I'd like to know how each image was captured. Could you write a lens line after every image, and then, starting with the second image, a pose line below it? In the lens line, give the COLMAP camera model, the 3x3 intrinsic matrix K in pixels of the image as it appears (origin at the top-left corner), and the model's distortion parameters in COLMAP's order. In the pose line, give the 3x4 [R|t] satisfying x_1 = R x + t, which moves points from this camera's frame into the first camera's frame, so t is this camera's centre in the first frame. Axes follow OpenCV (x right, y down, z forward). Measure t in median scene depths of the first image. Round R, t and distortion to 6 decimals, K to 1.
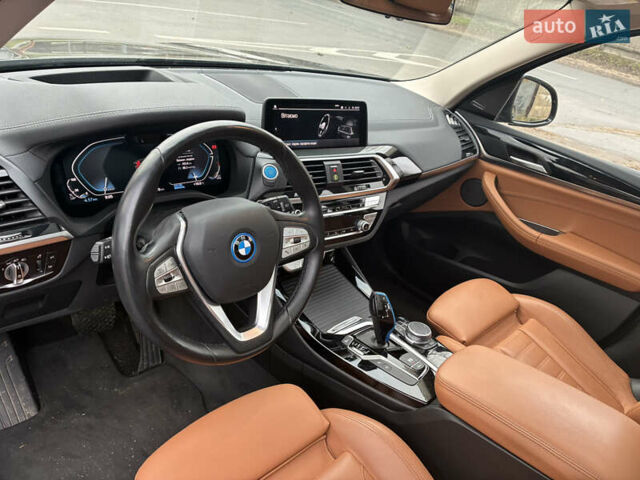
lens RADIAL K [[488.4, 0, 326.8], [0, 488.4, 243.0], [0, 0, 1]] dist [0.048864, -0.062685]
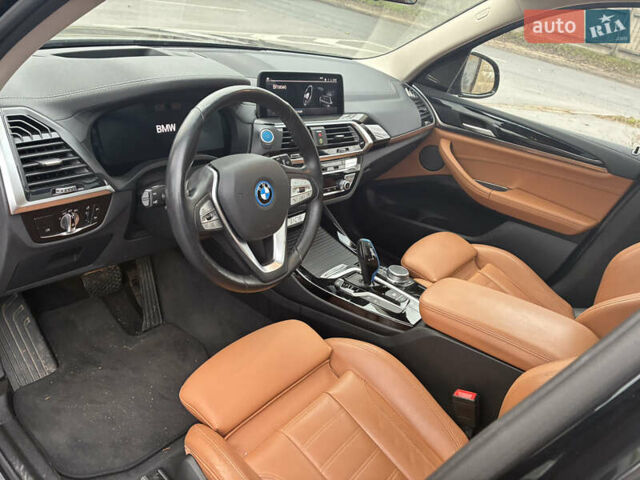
lens RADIAL K [[488.4, 0, 317.1], [0, 488.4, 238.5], [0, 0, 1]] dist [0.048864, -0.062685]
pose [[0.994554, -0.052172, 0.090222, -0.106262], [0.050878, 0.998567, 0.016585, 0.072901], [-0.090958, -0.011904, 0.995784, -0.135091]]
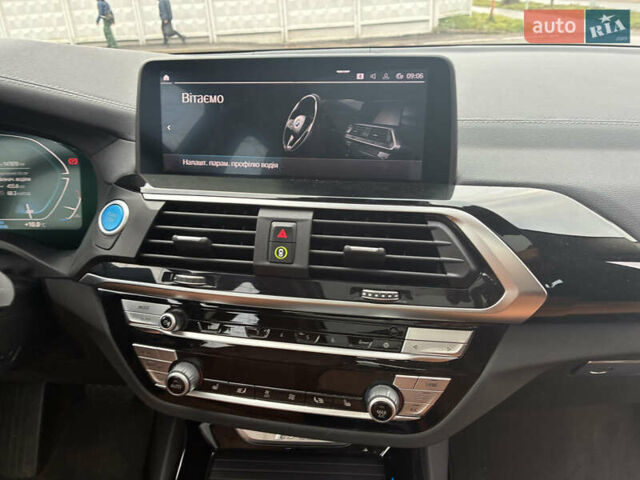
lens RADIAL K [[488.4, 0, 315.3], [0, 488.4, 245.2], [0, 0, 1]] dist [0.048864, -0.062685]
pose [[0.634619, 0.132018, -0.761465, 0.323810], [-0.219895, 0.975421, -0.014152, -0.142089], [0.740881, 0.176424, 0.648051, 0.780878]]
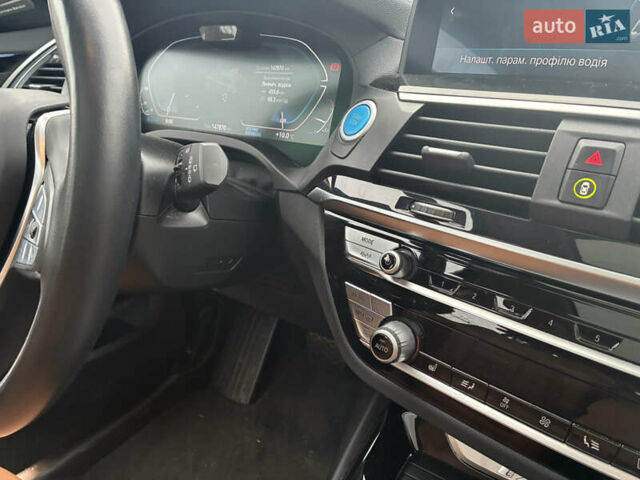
lens RADIAL K [[488.4, 0, 325.4], [0, 488.4, 245.7], [0, 0, 1]] dist [0.048864, -0.062685]
pose [[0.165710, 0.224055, -0.960385, 0.228308], [-0.405513, 0.903189, 0.140742, -0.094556], [0.898943, 0.366127, 0.240525, 0.851604]]
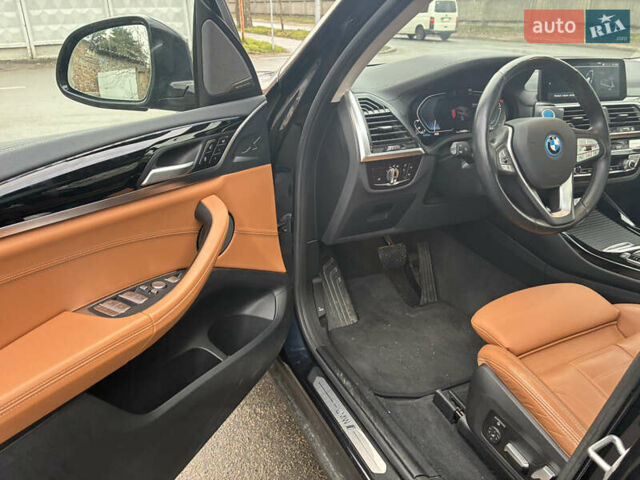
lens RADIAL K [[488.4, 0, 320.7], [0, 488.4, 241.8], [0, 0, 1]] dist [0.048864, -0.062685]
pose [[0.929880, -0.038367, -0.365858, -0.192135], [-0.001862, 0.994043, -0.108974, 0.289926], [0.367859, 0.102014, 0.924269, -0.317290]]
